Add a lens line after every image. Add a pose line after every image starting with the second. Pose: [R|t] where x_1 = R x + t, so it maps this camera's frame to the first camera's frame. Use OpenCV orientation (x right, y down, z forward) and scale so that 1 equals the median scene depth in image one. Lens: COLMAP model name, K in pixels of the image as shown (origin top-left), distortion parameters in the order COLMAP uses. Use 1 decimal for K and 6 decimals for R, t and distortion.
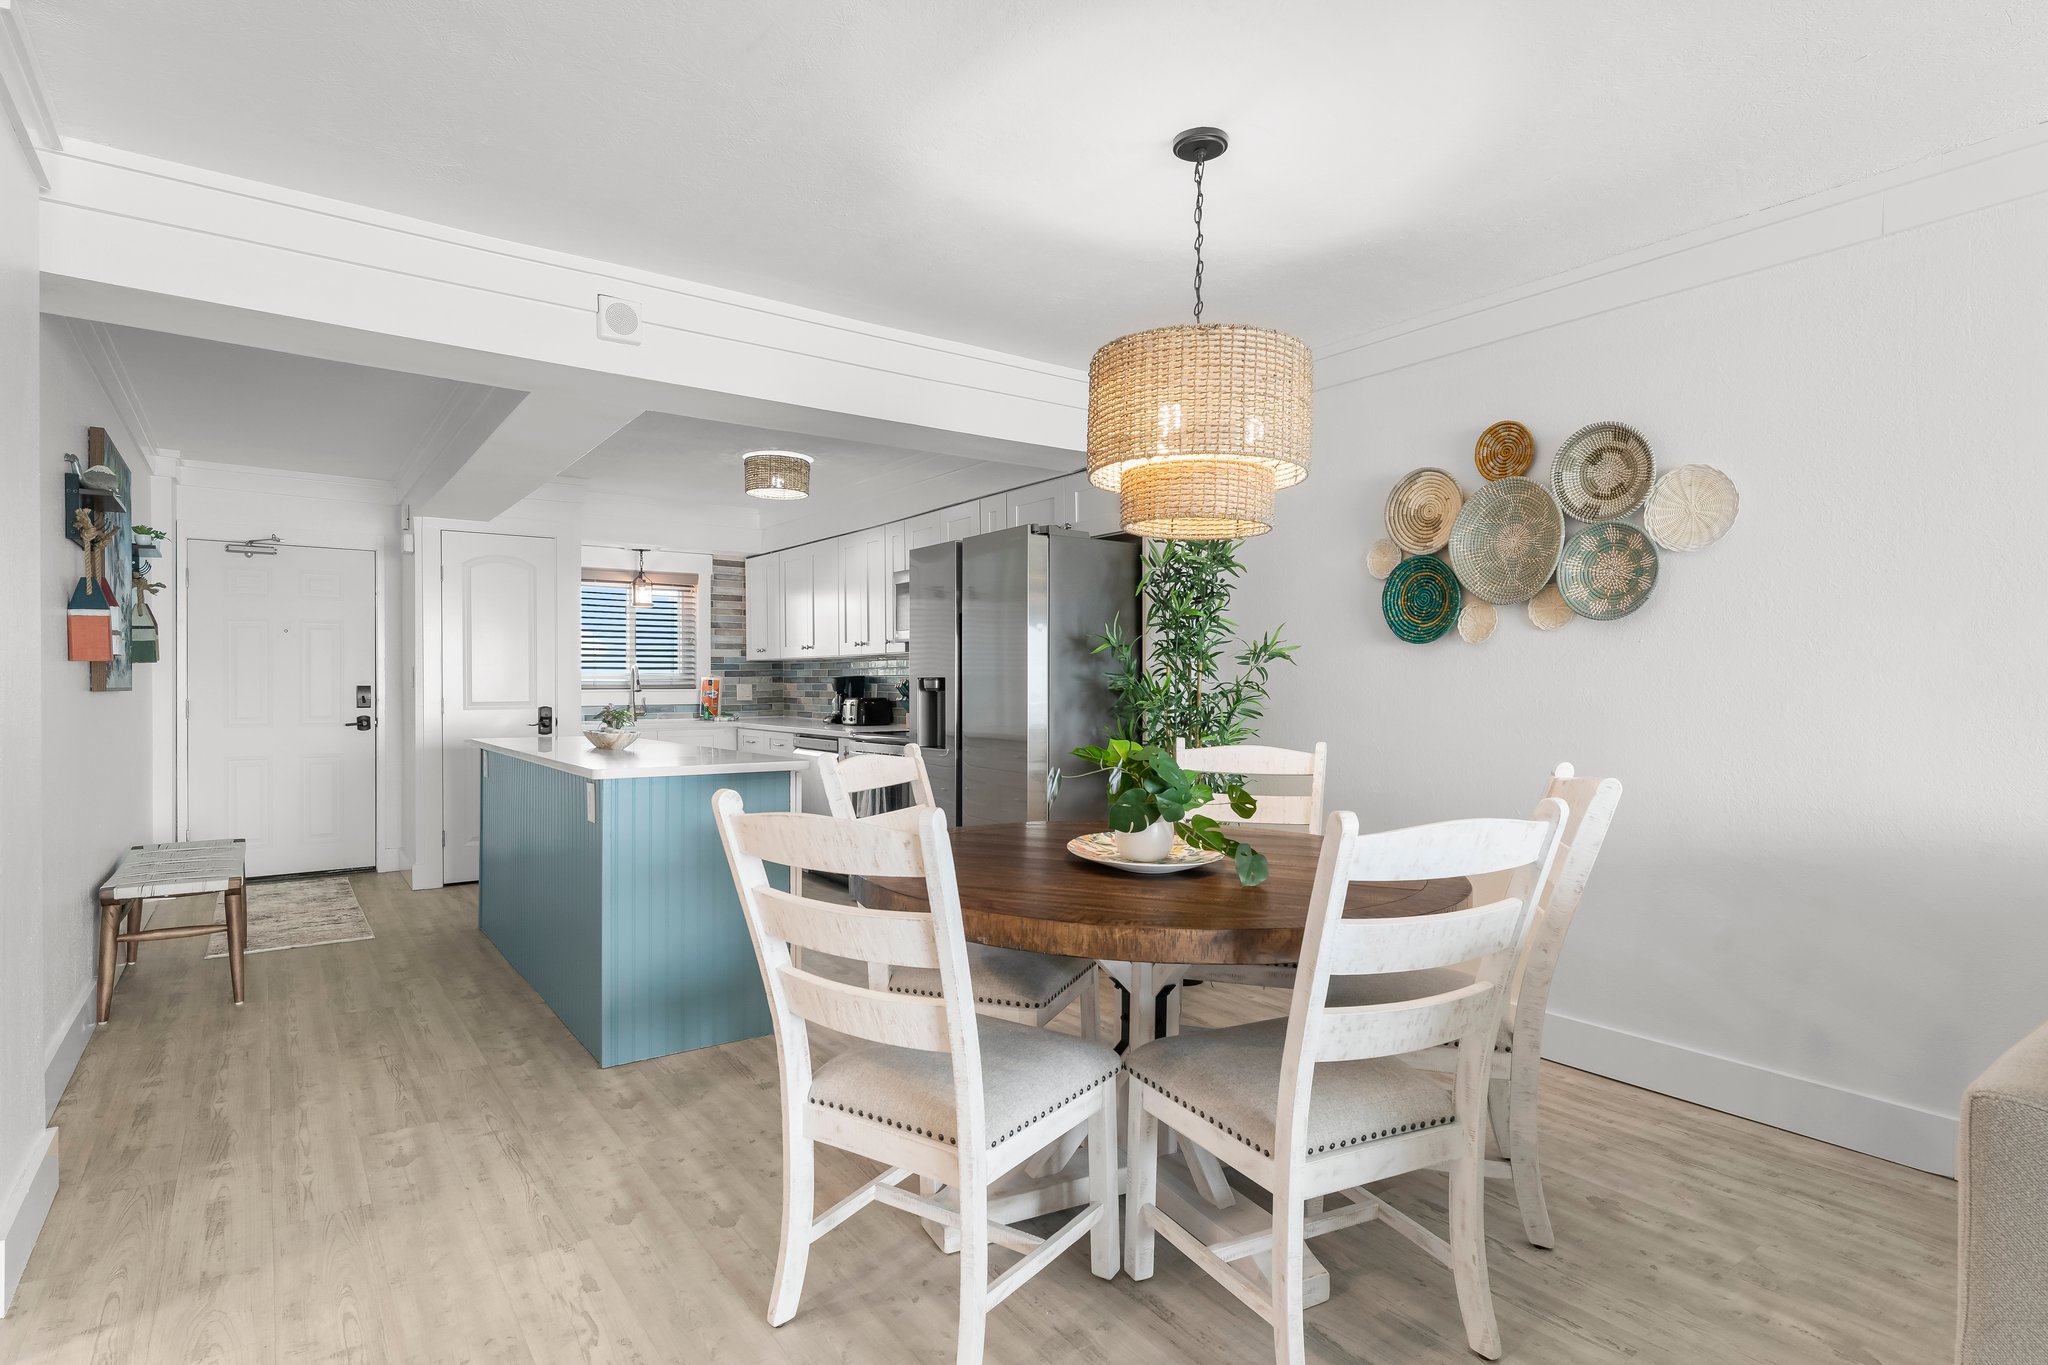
lens RADIAL K [[1037.4, 0, 1015.7], [0, 1037.4, 688.2], [0, 0, 1]] dist [-0.000651, -0.000024]
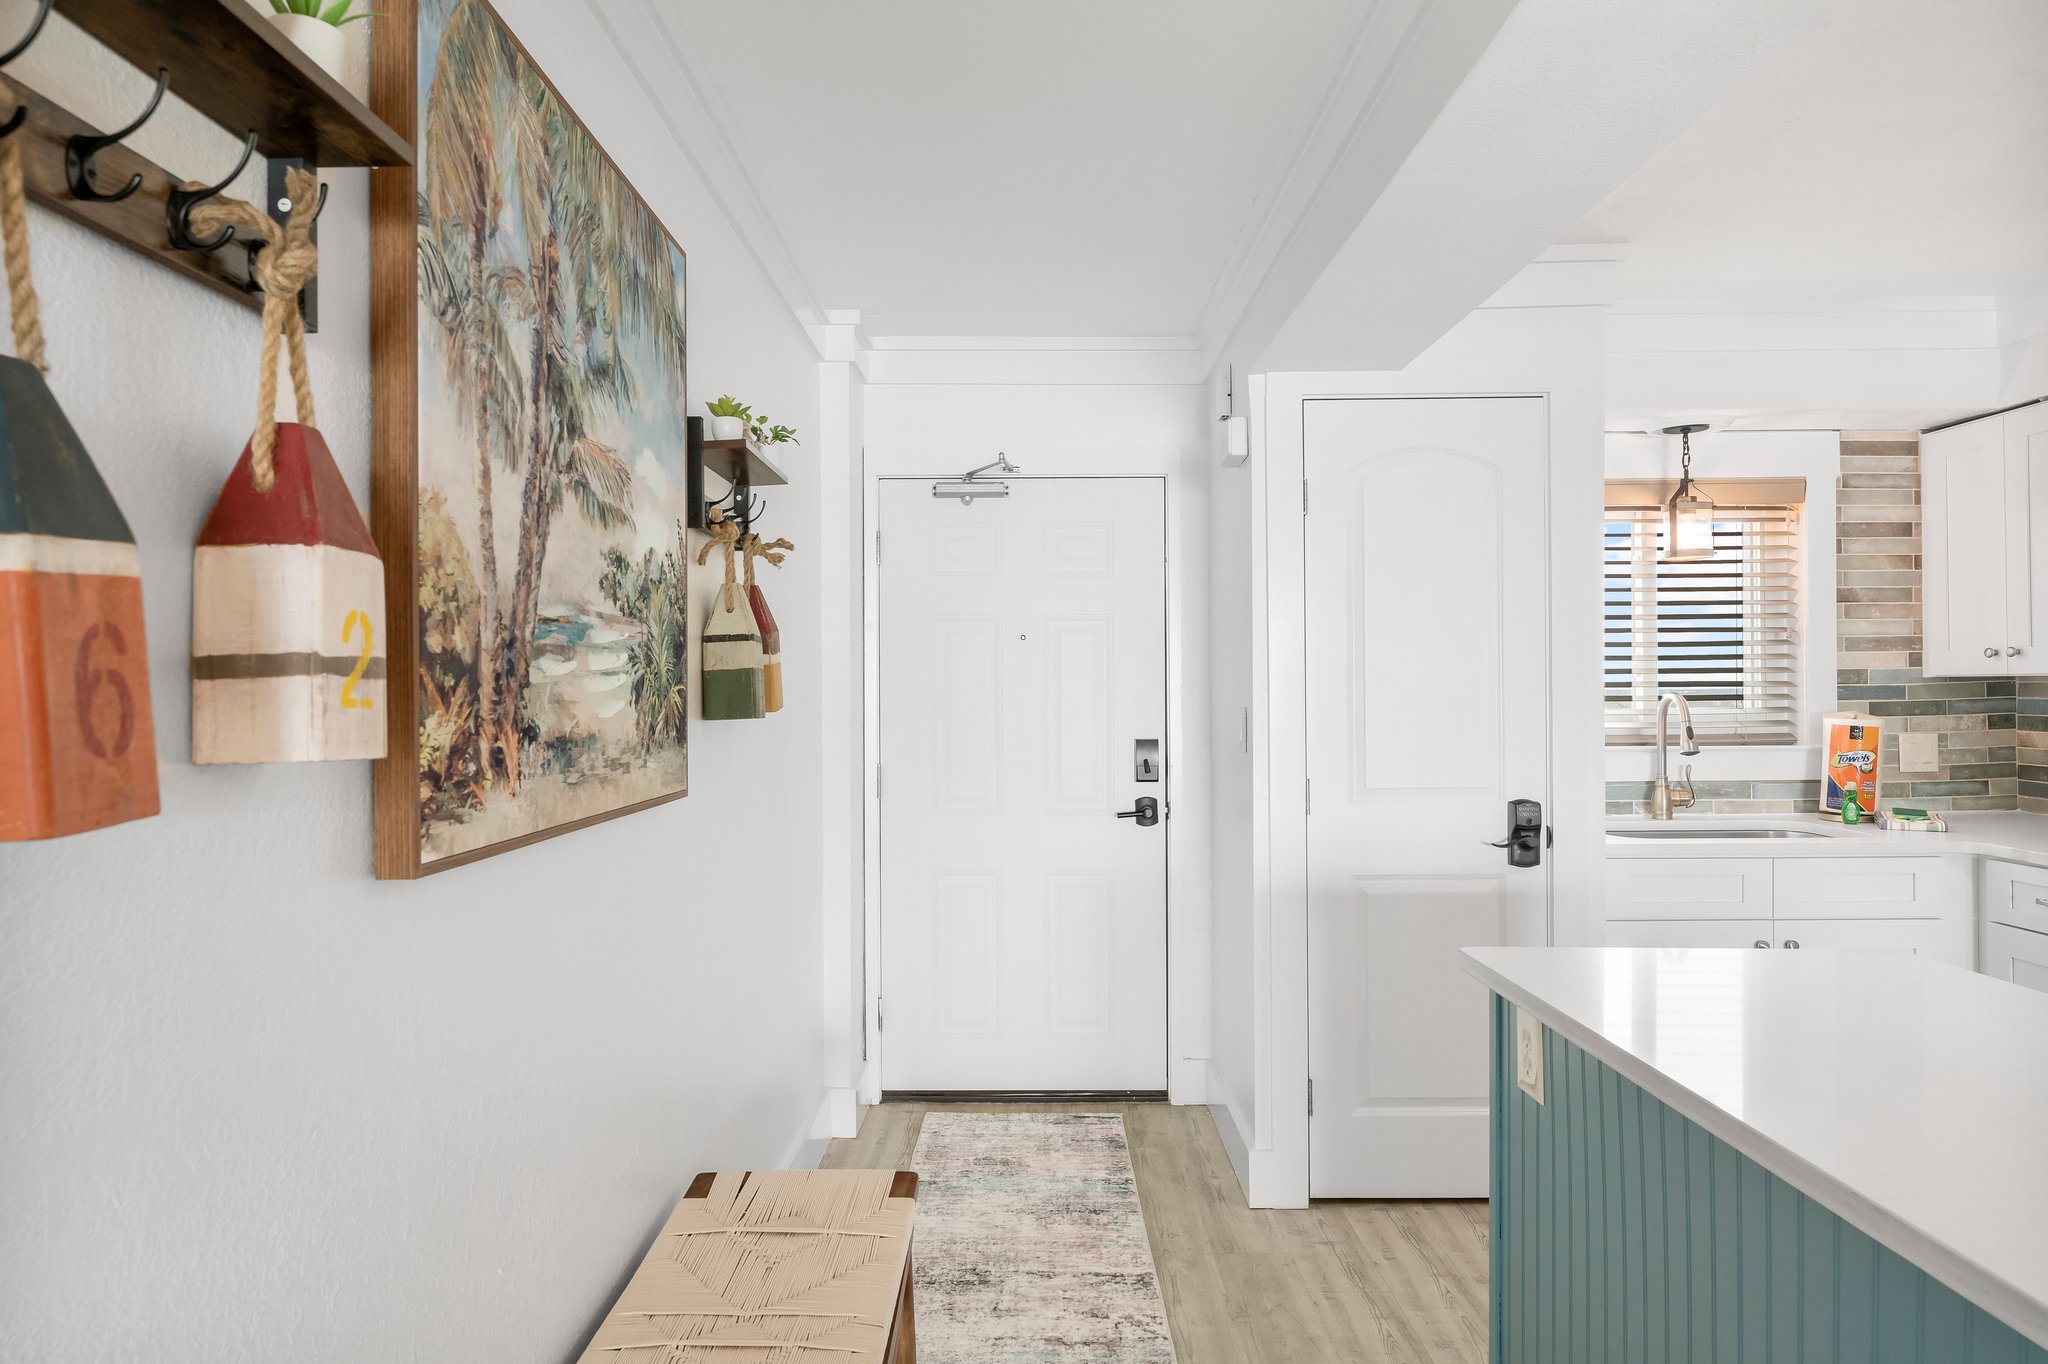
lens RADIAL K [[1230.7, 0, 1024.0], [0, 1230.7, 682.0], [0, 0, 1]] dist [-0.000168, -0.000466]
pose [[0.806886, -0.007069, -0.590665, -0.329028], [0.002106, 0.999956, -0.009090, -0.026415], [0.590703, 0.006091, 0.806866, 0.488959]]
